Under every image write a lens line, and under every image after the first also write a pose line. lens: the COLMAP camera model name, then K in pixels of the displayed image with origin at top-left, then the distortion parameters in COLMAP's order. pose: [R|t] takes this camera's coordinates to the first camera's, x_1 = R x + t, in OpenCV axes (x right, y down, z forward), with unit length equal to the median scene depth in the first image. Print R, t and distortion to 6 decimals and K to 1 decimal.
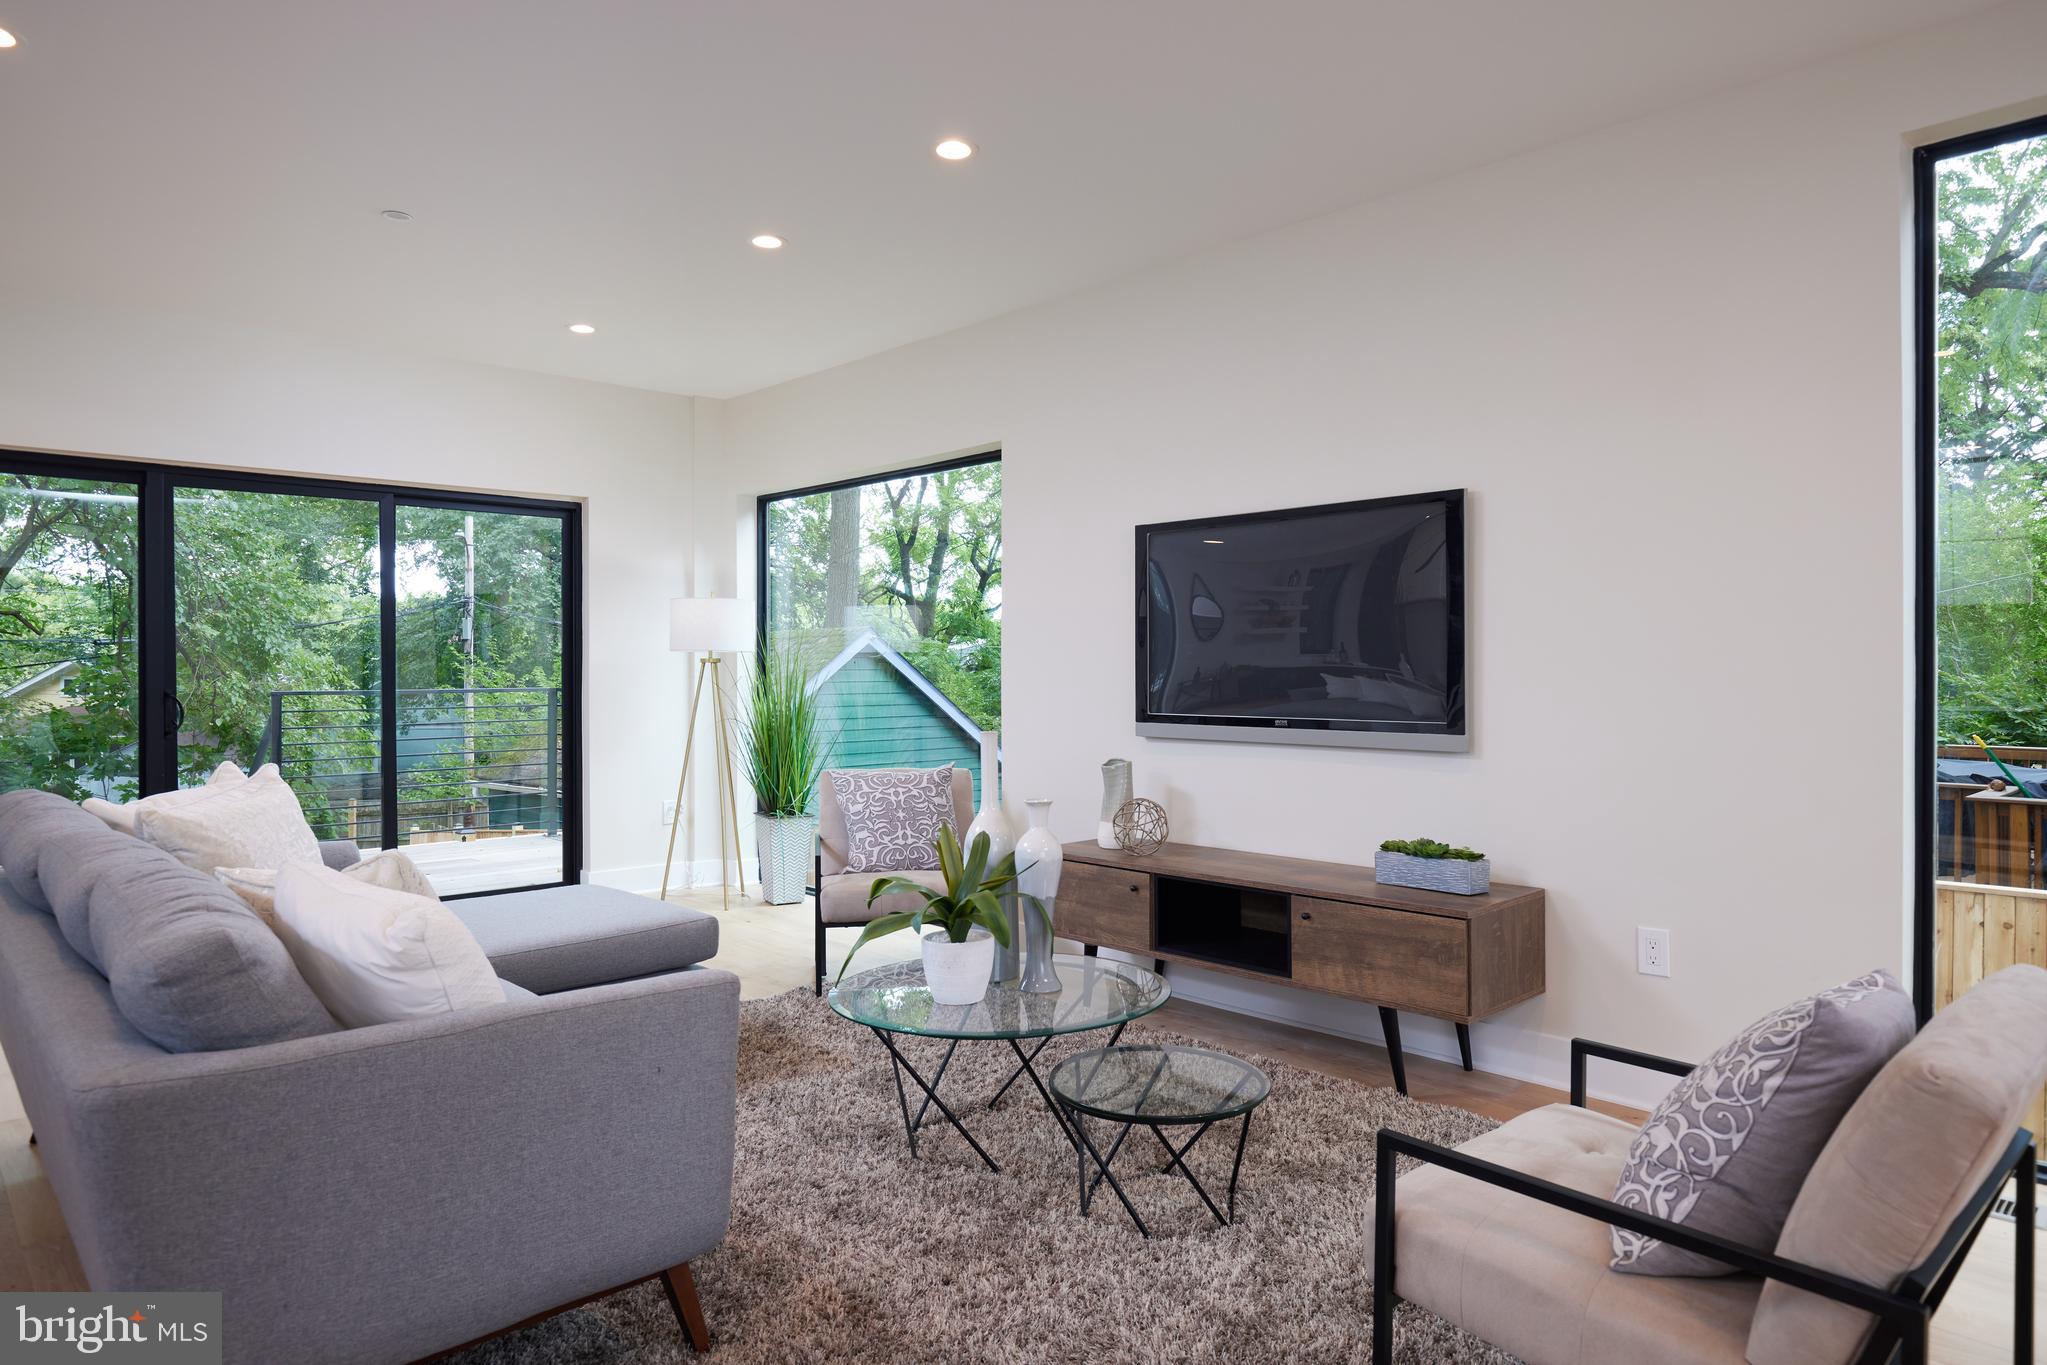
lens RADIAL K [[1240.3, 0, 1023.5], [0, 1240.3, 682.5], [0, 0, 1]] dist [0.000769, 0.000097]
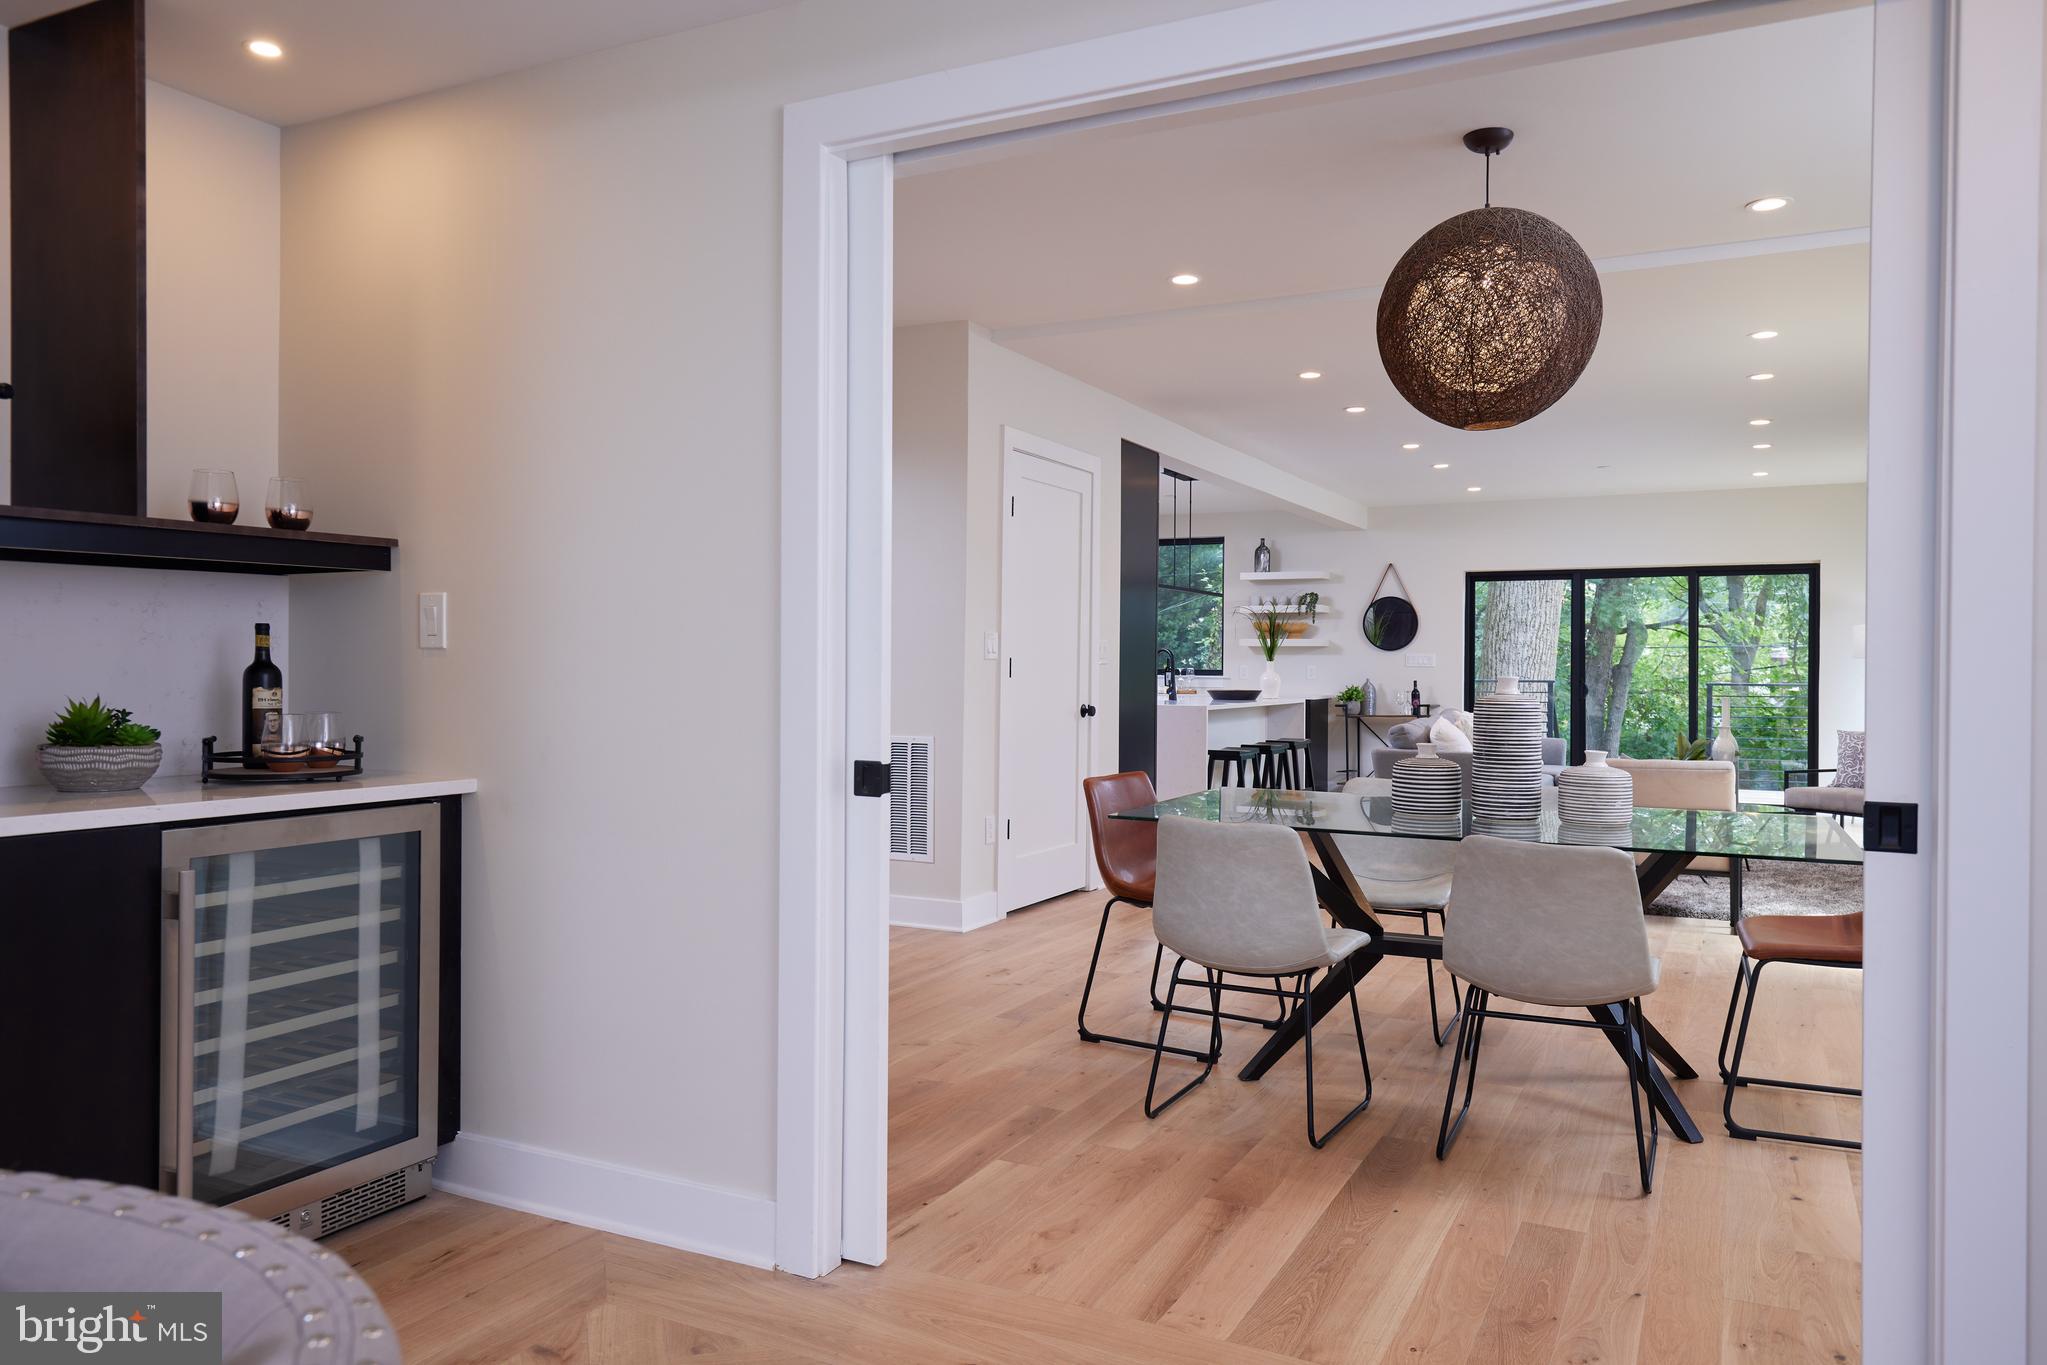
lens RADIAL K [[1438.0, 0, 1023.5], [0, 1438.0, 682.5], [0, 0, 1]] dist [0.015691, -0.001563]
pose [[0.338824, 0.014820, -0.940733, 1.176306], [-0.020572, 0.999754, 0.008341, 0.011446], [0.940625, 0.016526, 0.339045, -0.637378]]
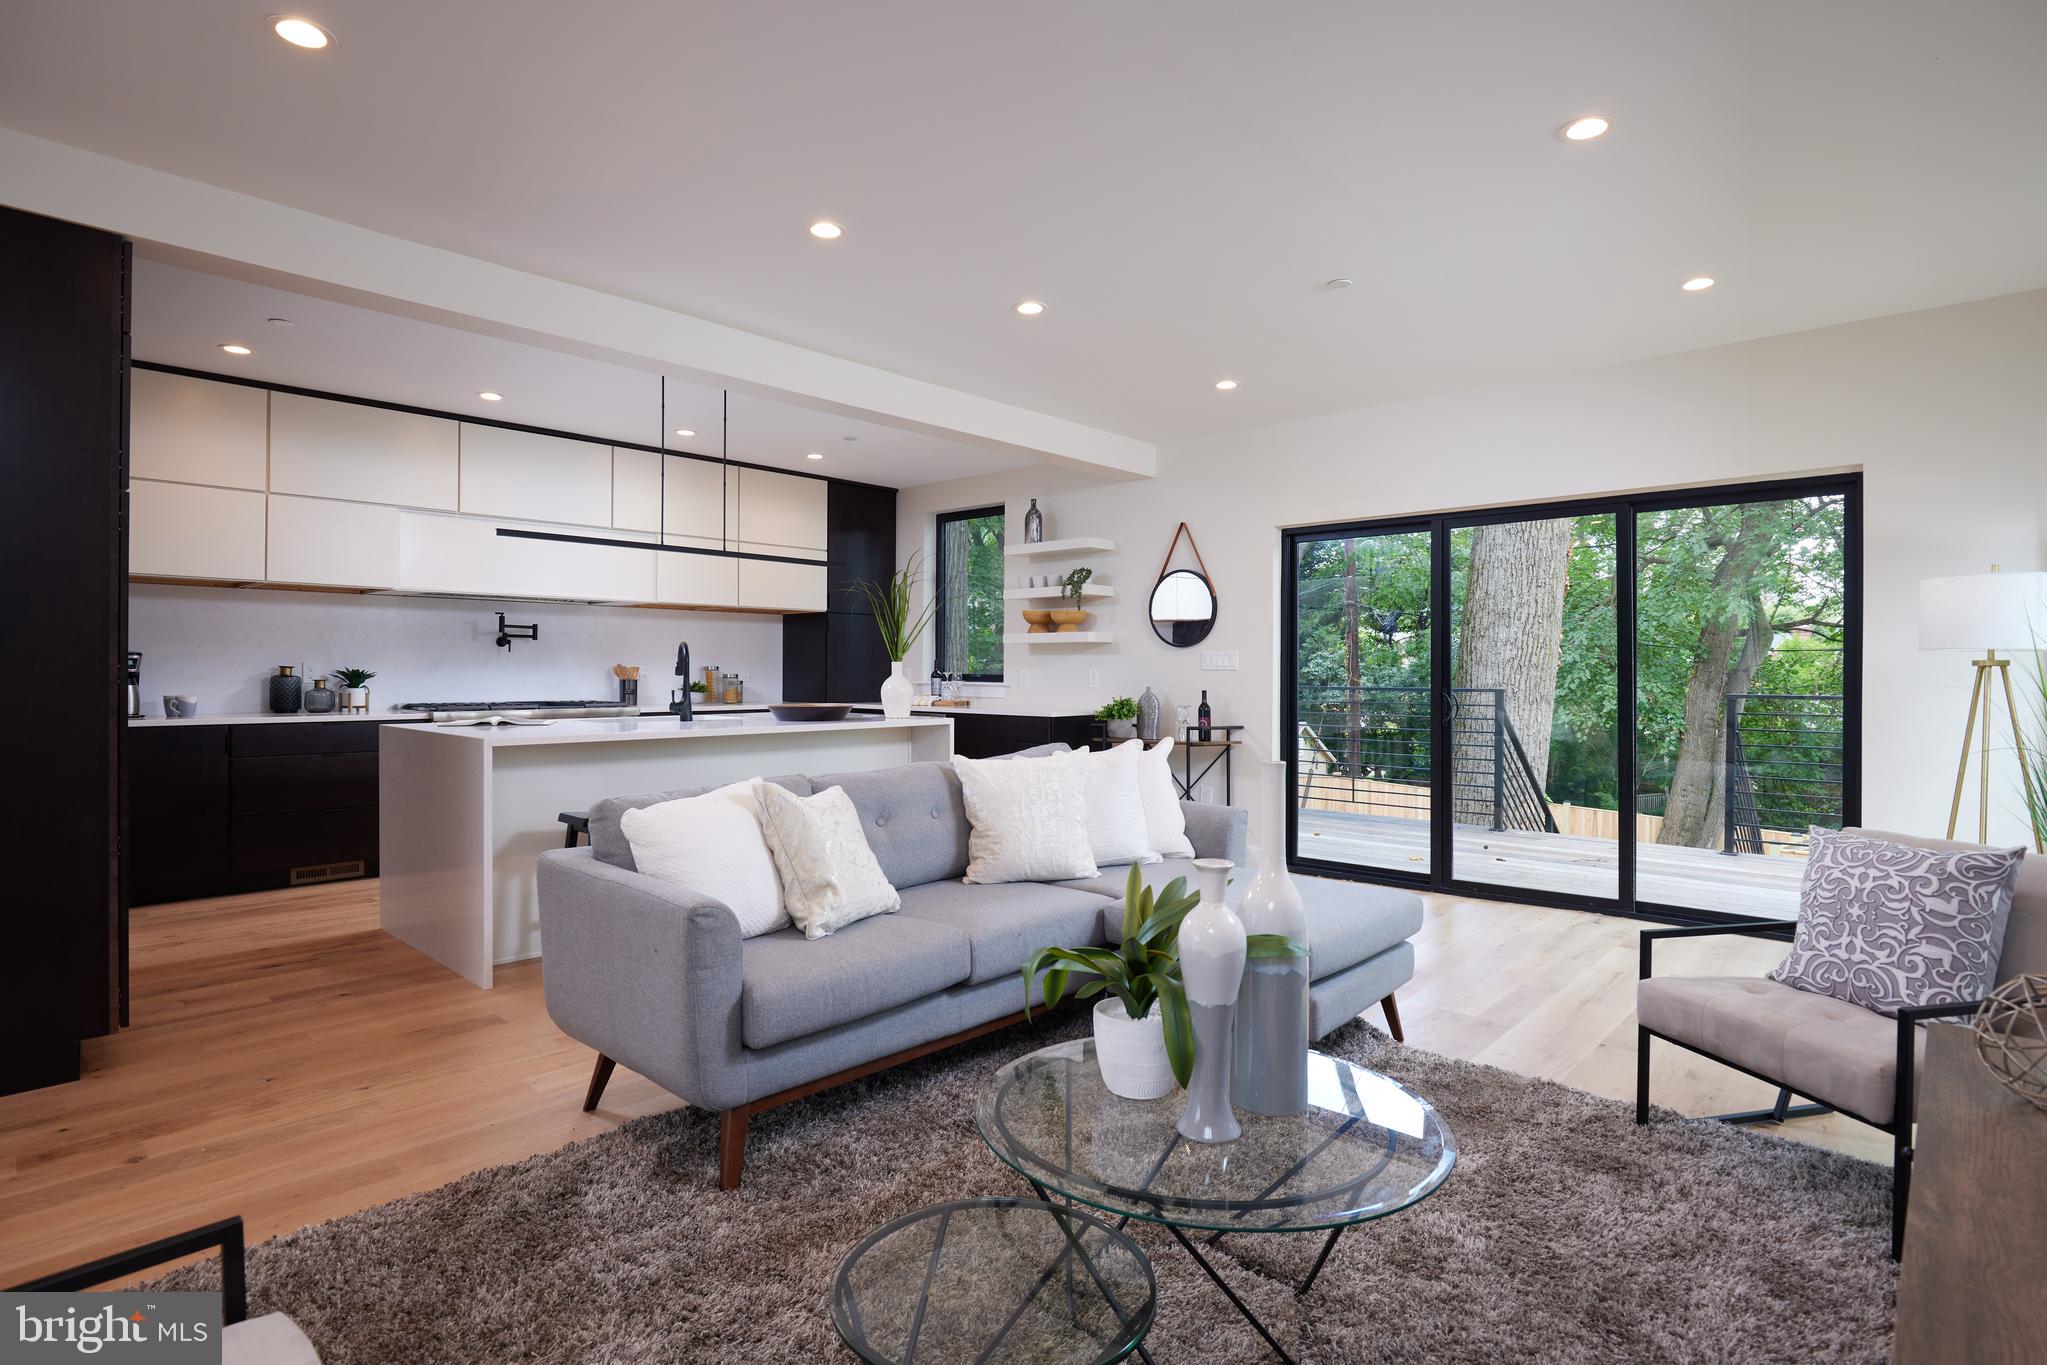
lens RADIAL K [[1030.7, 0, 1027.6], [0, 1030.7, 677.1], [0, 0, 1]] dist [-0.027694, 0.007037]
pose [[0.059796, 0.008655, -0.998173, 0.325396], [-0.019212, 0.999787, 0.007518, -0.004671], [0.998026, 0.018728, 0.059950, 0.482259]]
